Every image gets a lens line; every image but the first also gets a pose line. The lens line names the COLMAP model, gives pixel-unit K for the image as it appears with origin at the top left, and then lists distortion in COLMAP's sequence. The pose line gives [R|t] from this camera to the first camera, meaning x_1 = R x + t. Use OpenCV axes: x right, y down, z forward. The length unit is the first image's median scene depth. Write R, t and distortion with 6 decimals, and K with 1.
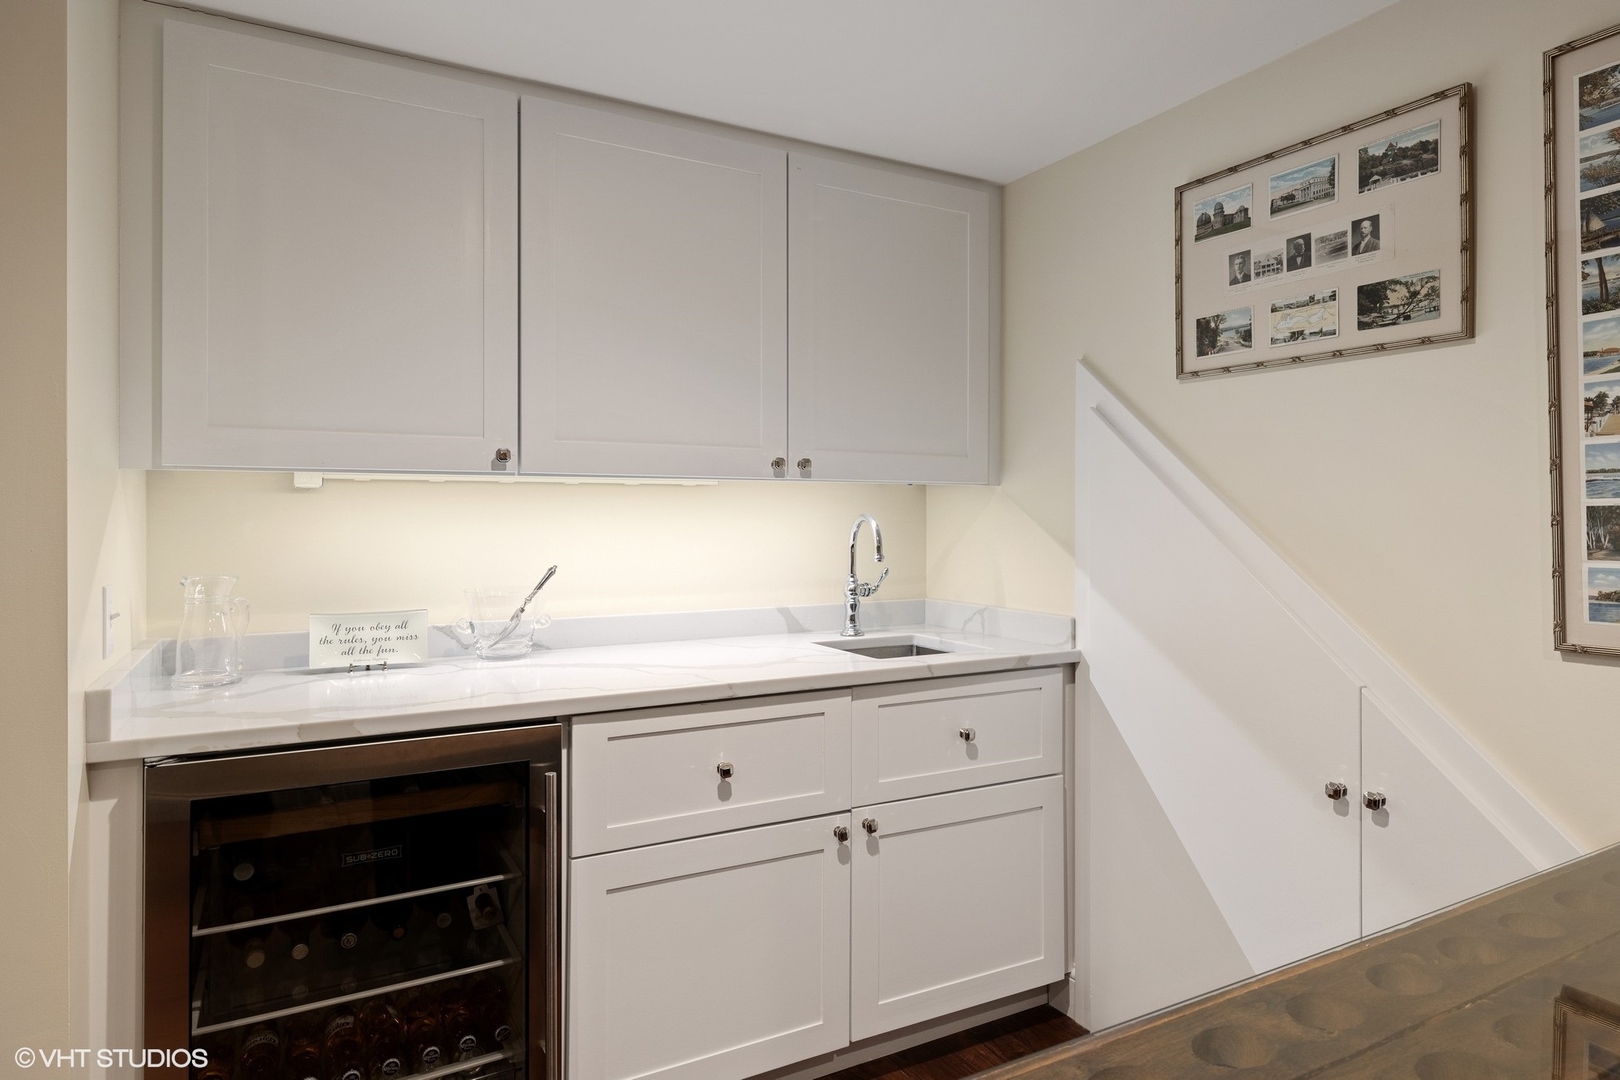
lens RADIAL K [[934.2, 0, 818.4], [0, 934.2, 516.0], [0, 0, 1]] dist [0.000436, -0.005119]
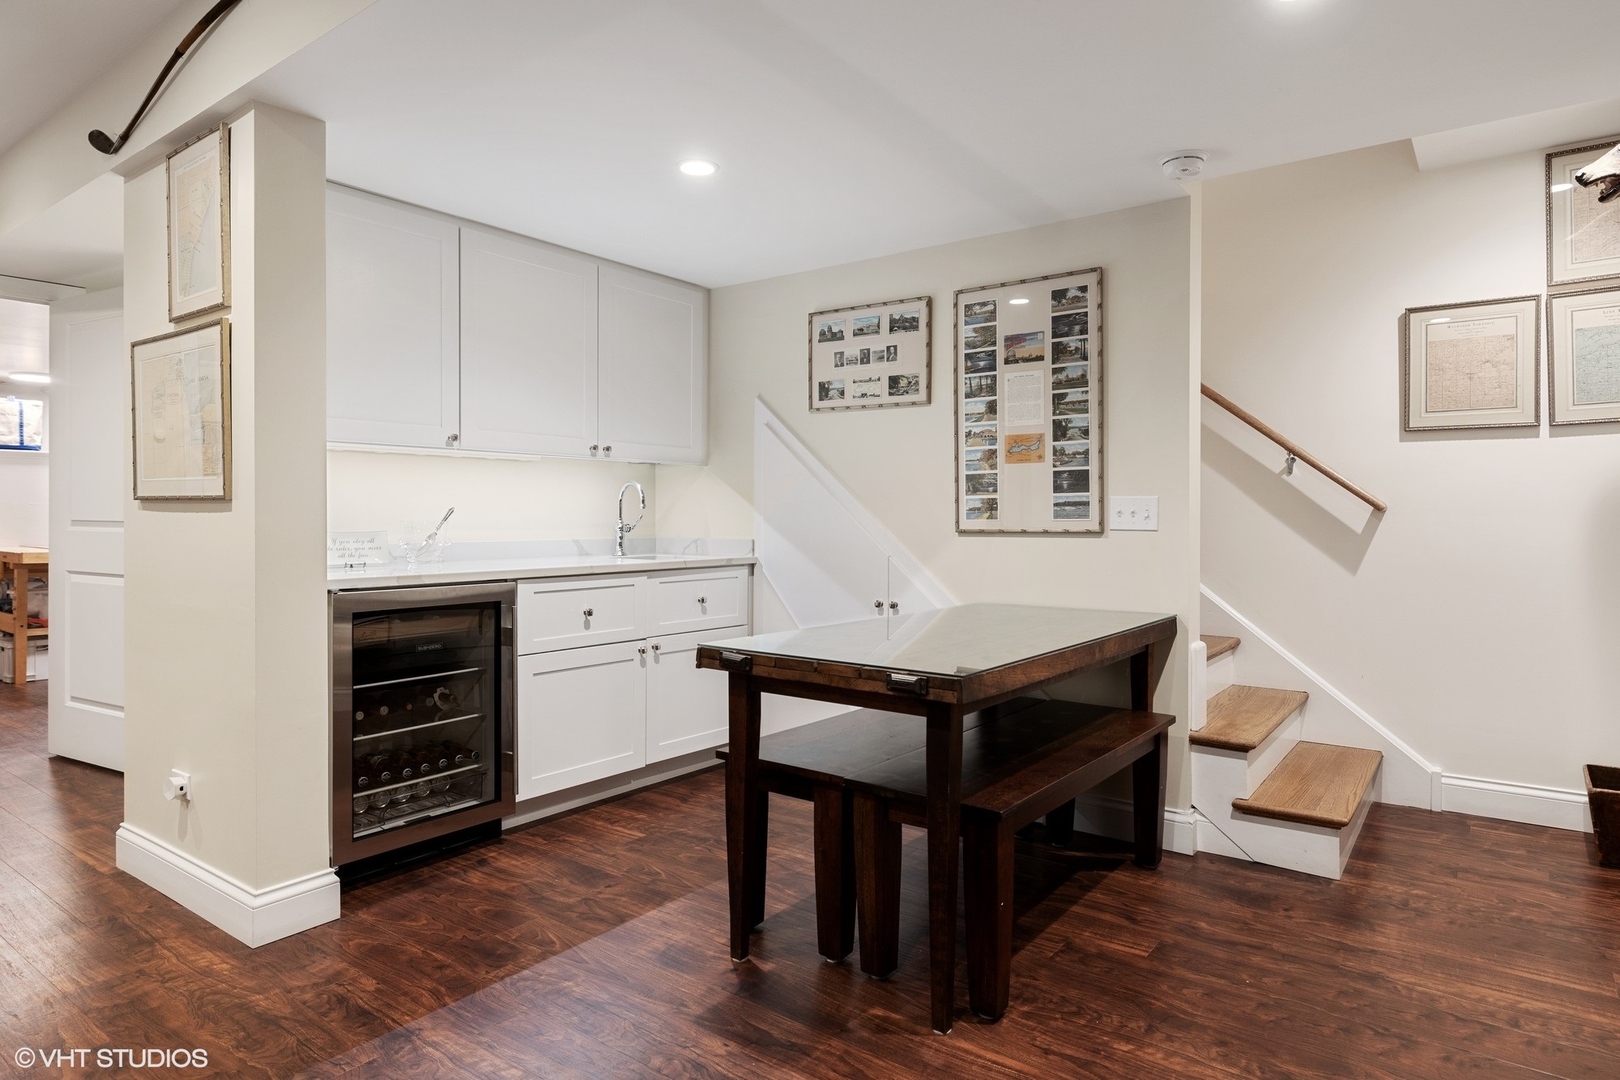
lens RADIAL K [[934.2, 0, 814.5], [0, 934.2, 536.8], [0, 0, 1]] dist [0.000436, -0.005119]
pose [[0.911748, -0.006123, 0.410704, -0.471040], [-0.003870, 0.999716, 0.023495, 0.079945], [-0.410732, -0.023011, 0.911466, -0.910122]]
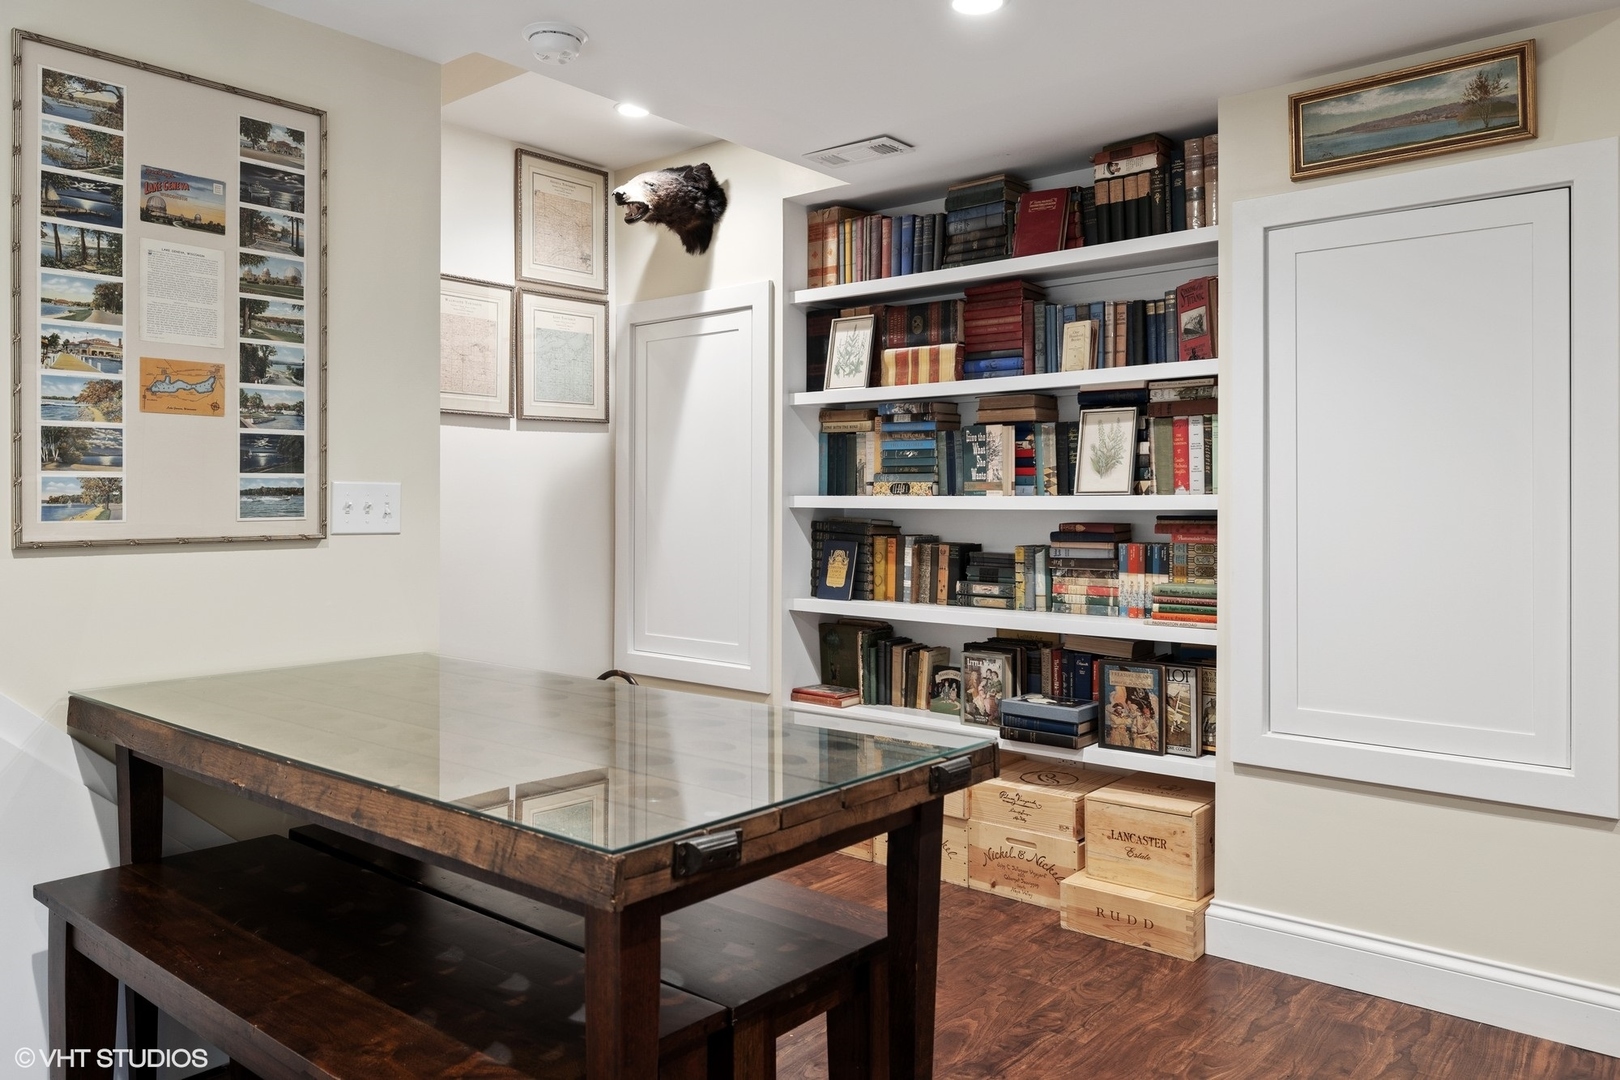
lens RADIAL K [[1145.7, 0, 810.7], [0, 1145.7, 522.7], [0, 0, 1]] dist [-0.008937, -0.004453]
pose [[-0.366800, -0.013908, 0.930196, -0.719011], [-0.003541, 0.999902, 0.013554, 0.071714], [-0.930293, 0.001678, -0.366813, 0.484261]]
